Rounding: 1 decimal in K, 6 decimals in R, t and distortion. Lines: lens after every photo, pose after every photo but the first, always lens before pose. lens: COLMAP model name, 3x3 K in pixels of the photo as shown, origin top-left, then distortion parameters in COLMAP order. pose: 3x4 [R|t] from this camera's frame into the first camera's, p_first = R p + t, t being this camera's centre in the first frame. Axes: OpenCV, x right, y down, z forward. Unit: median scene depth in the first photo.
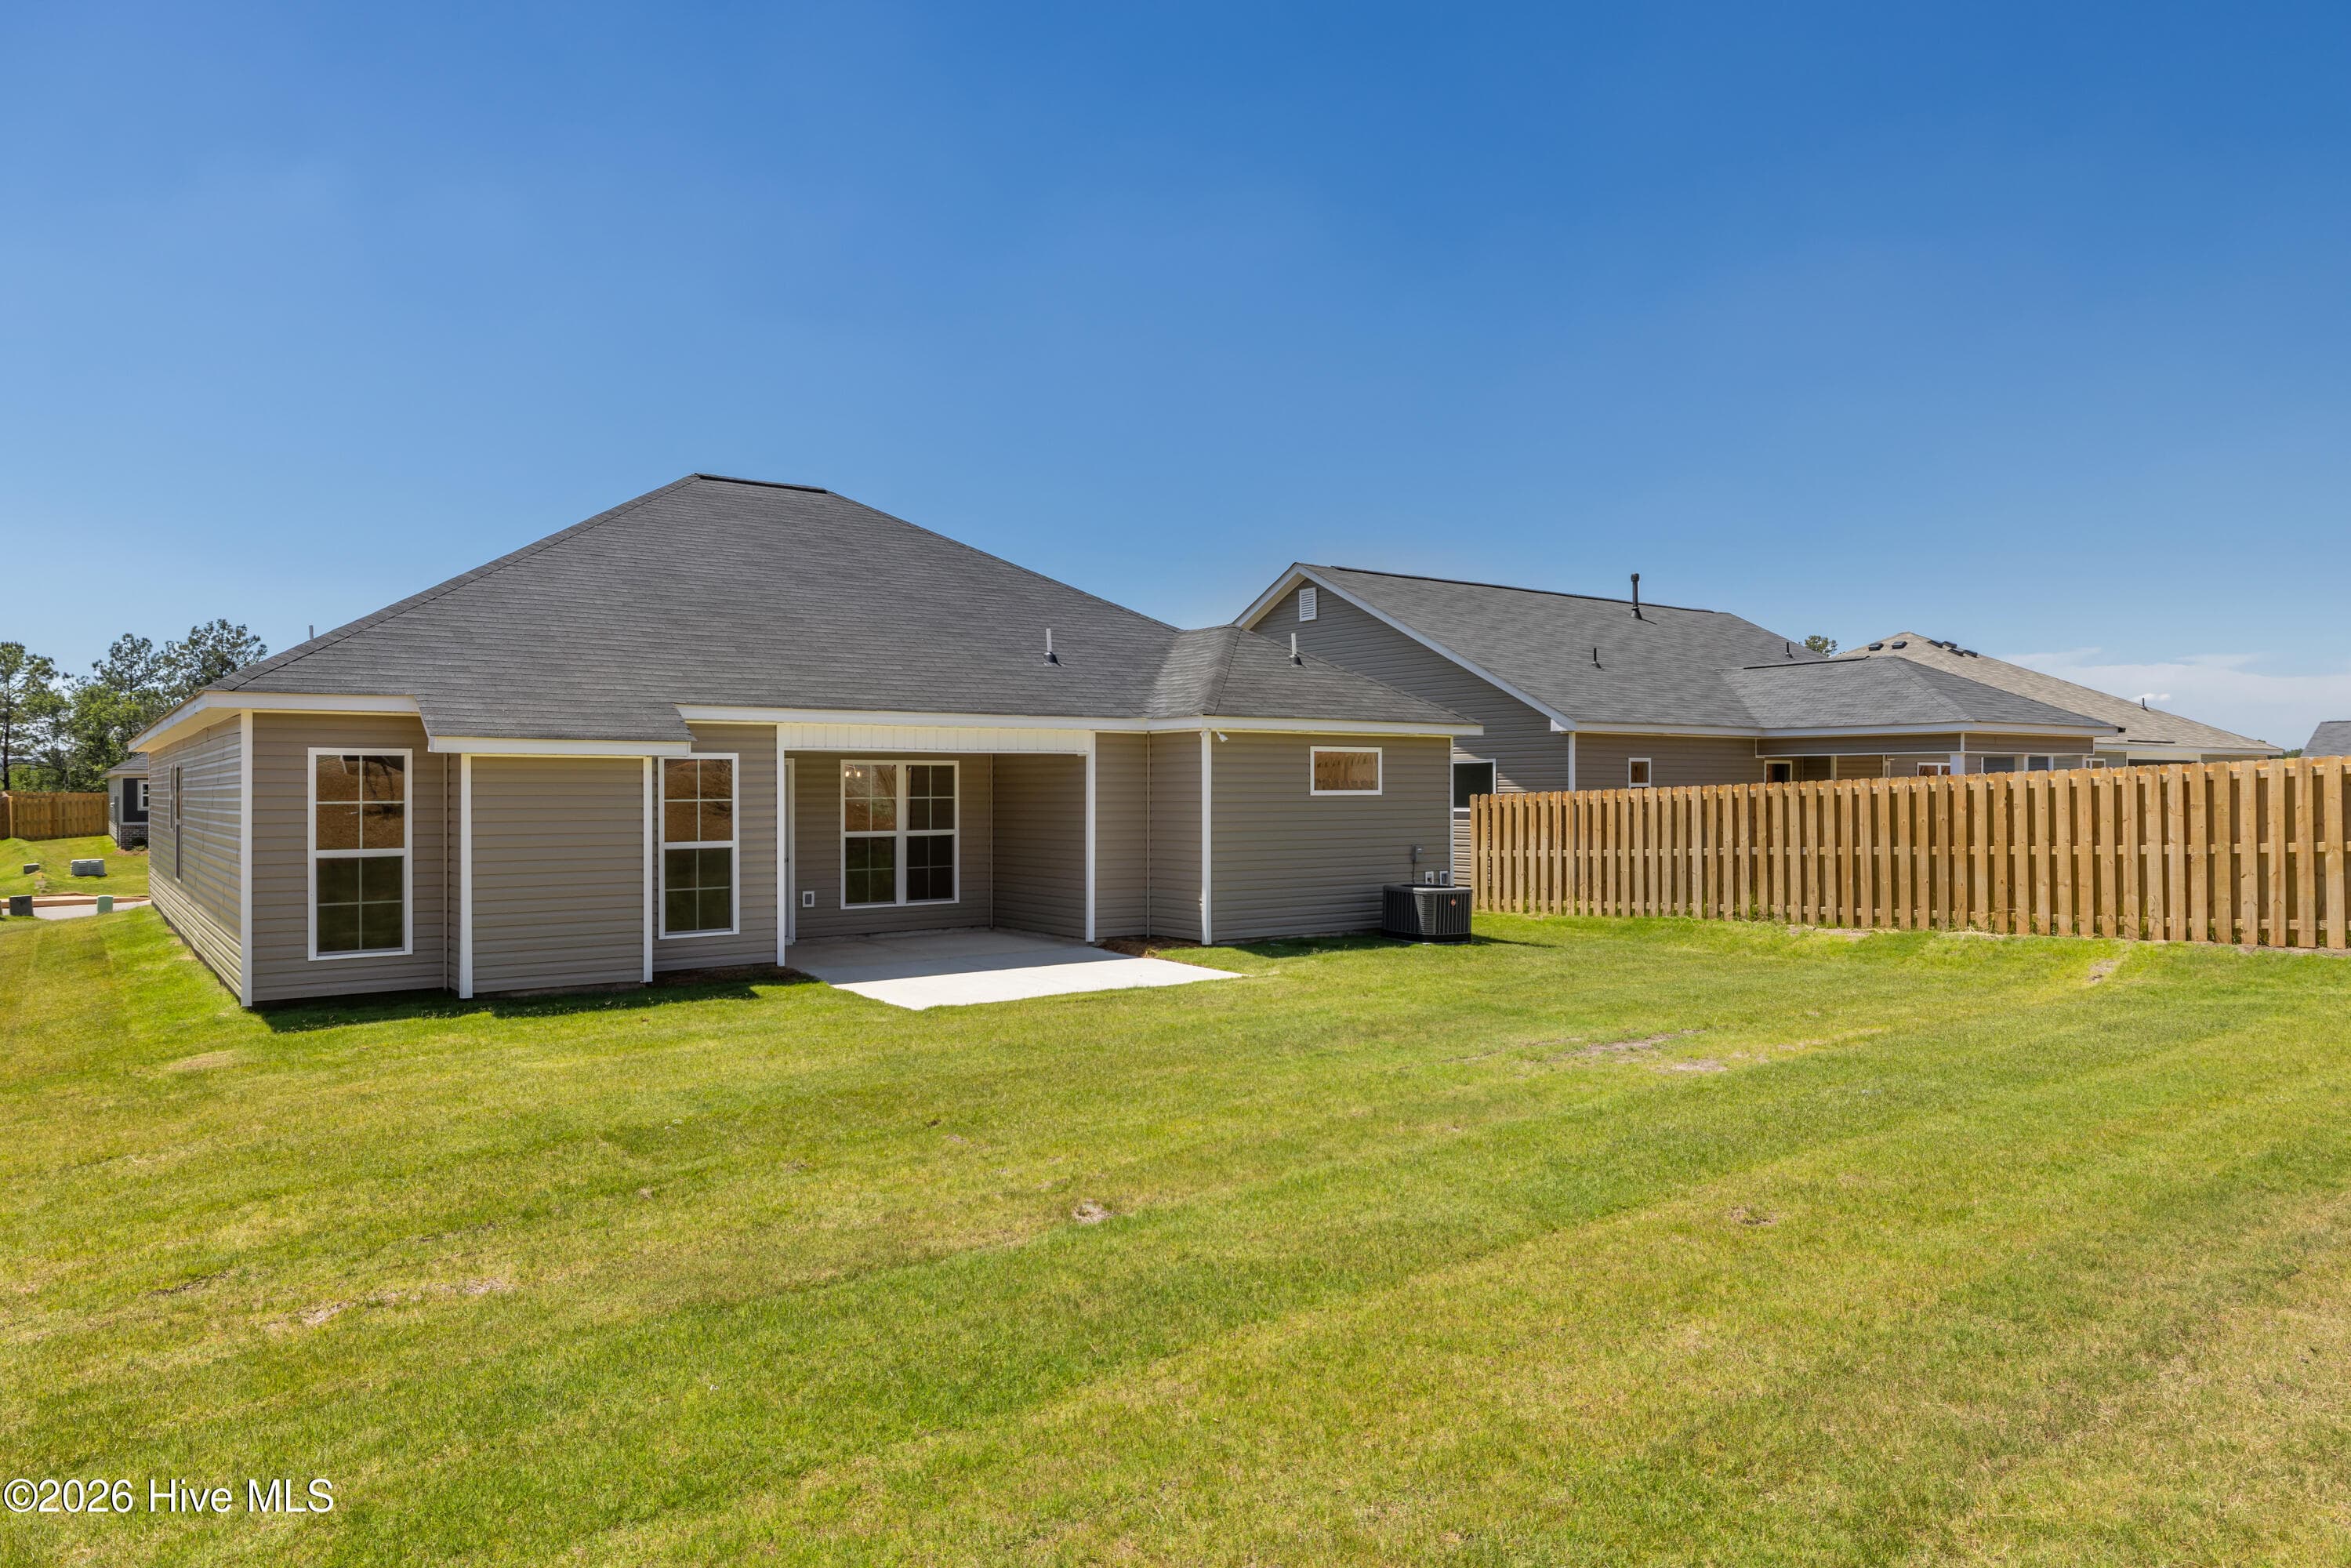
lens RADIAL K [[1468.2, 0, 1172.9], [0, 1468.2, 784.0], [0, 0, 1]] dist [0.005211, -0.009061]
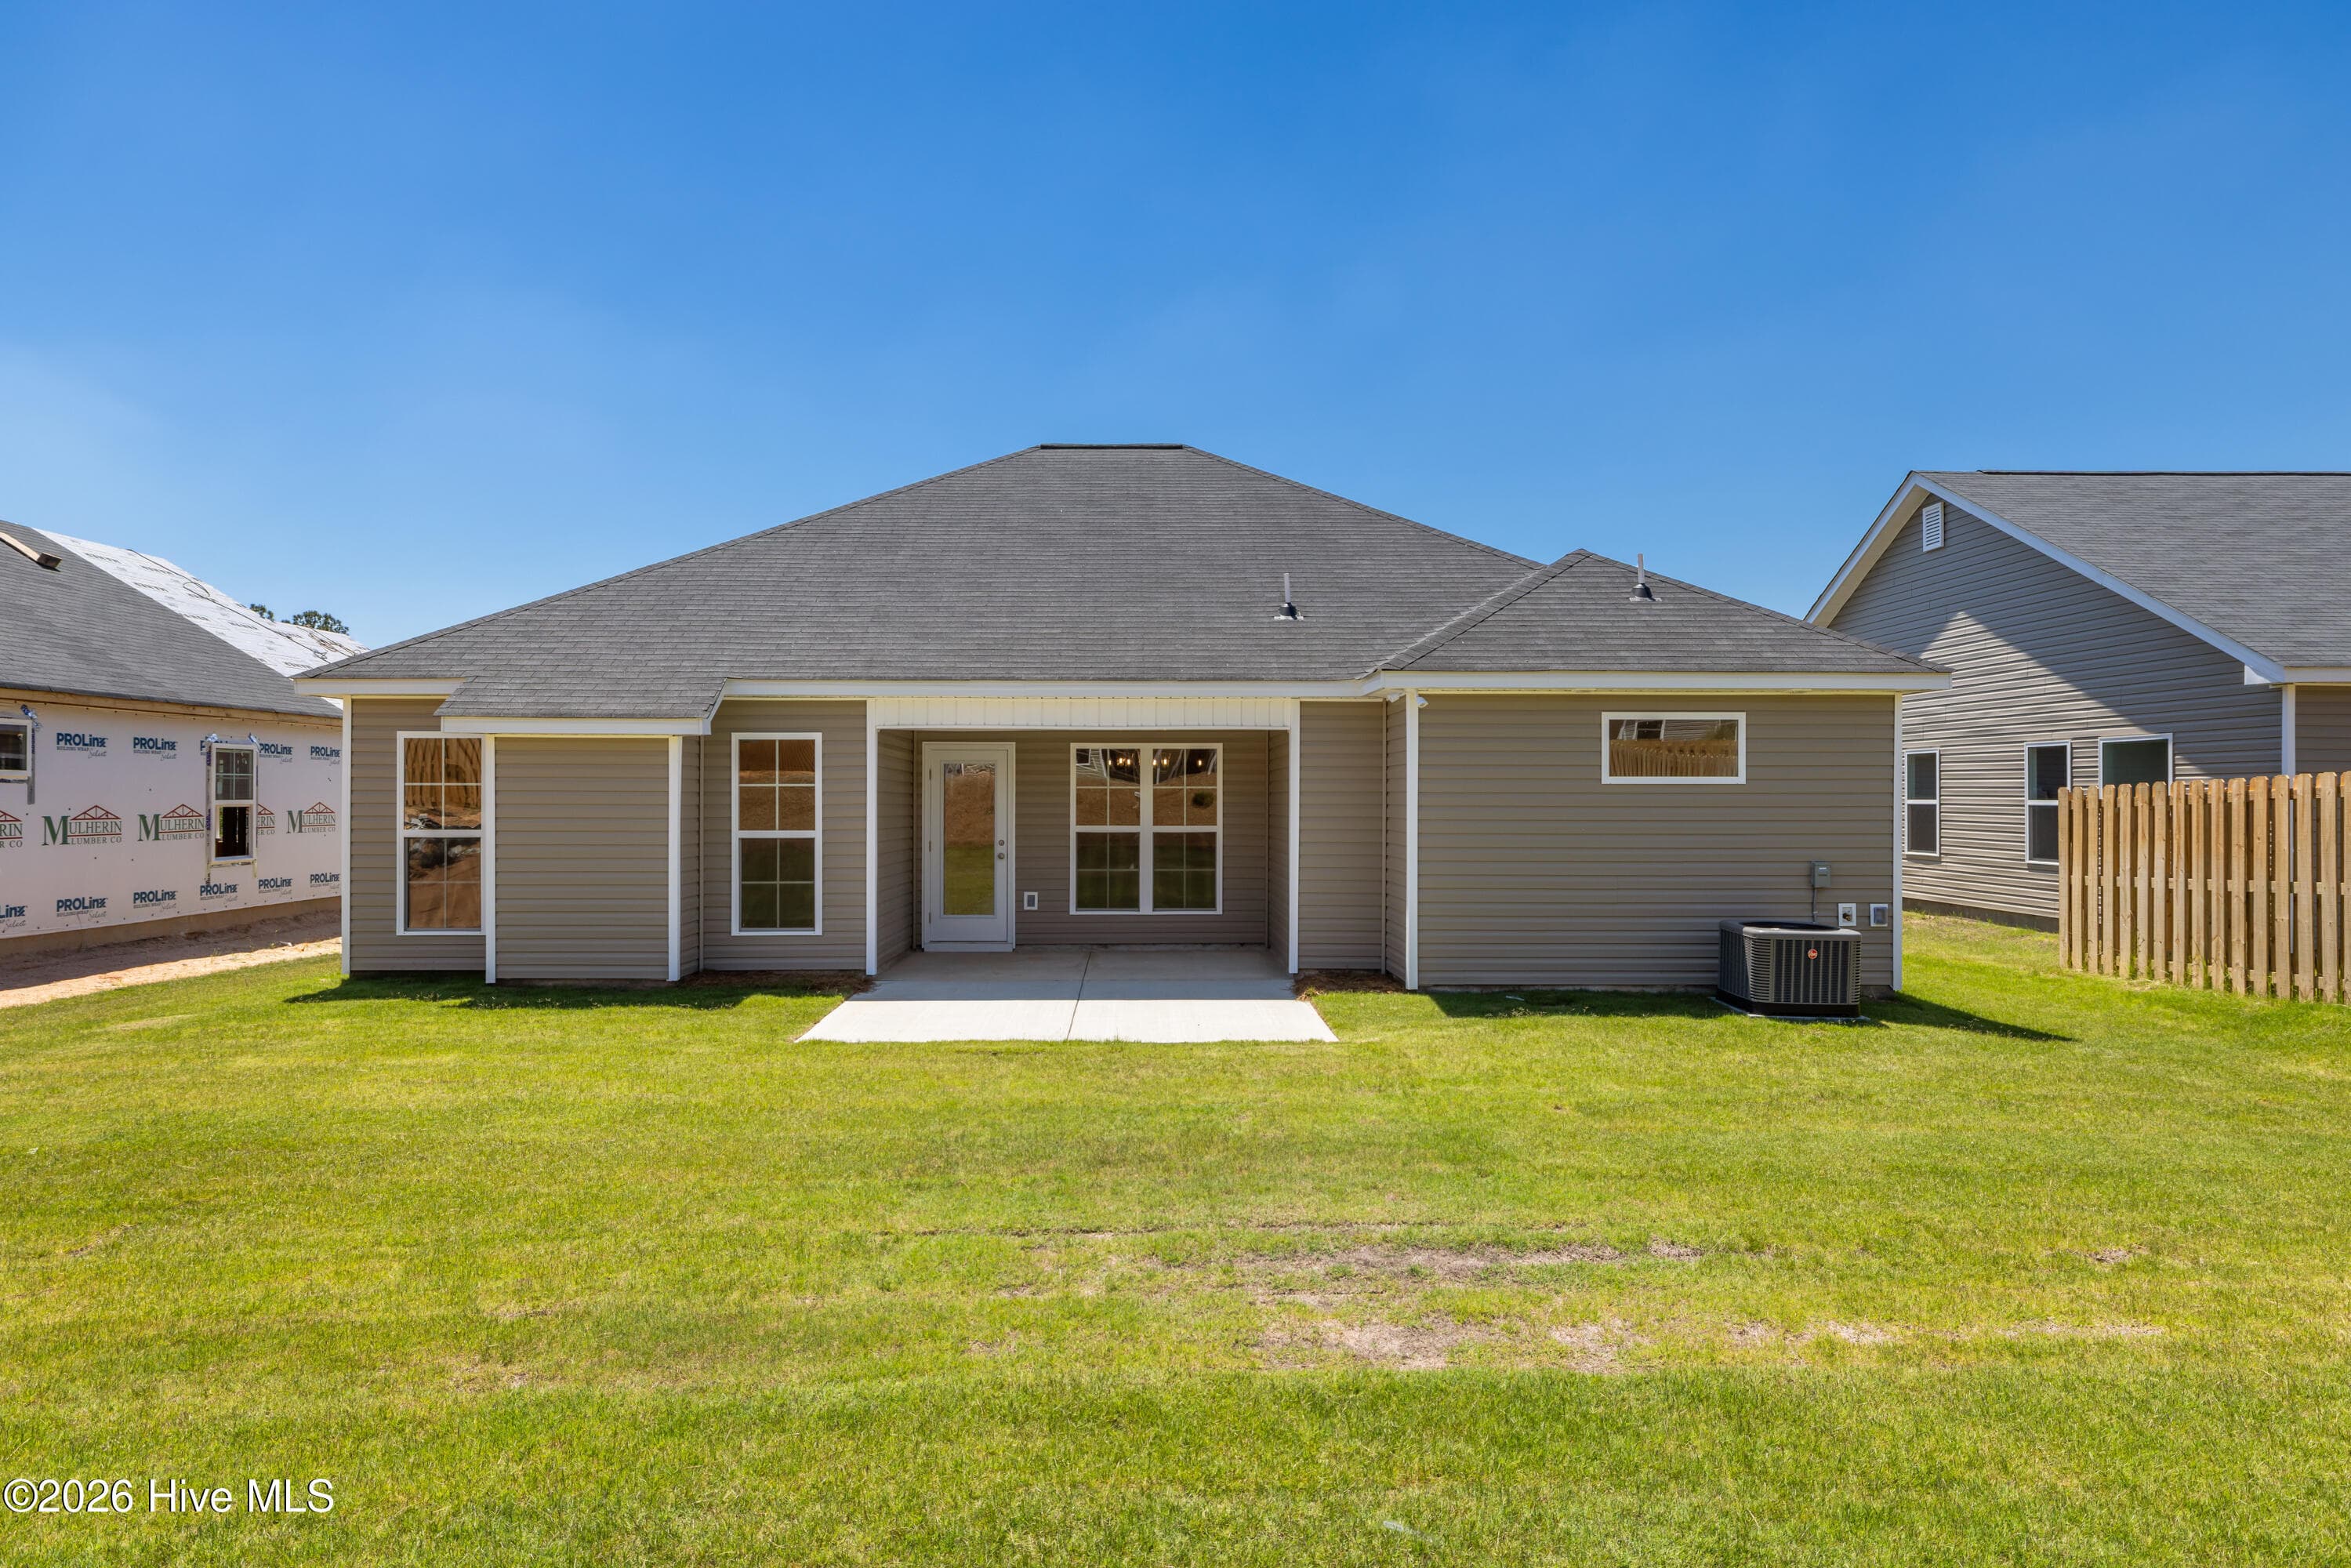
lens RADIAL K [[1456.4, 0, 1179.1], [0, 1456.4, 791.2], [0, 0, 1]] dist [-0.001251, -0.002463]
pose [[0.818294, 0.002476, -0.574795, 0.313864], [-0.001889, 0.999997, 0.001619, 0.010321], [0.574798, -0.000239, 0.818296, 0.321449]]
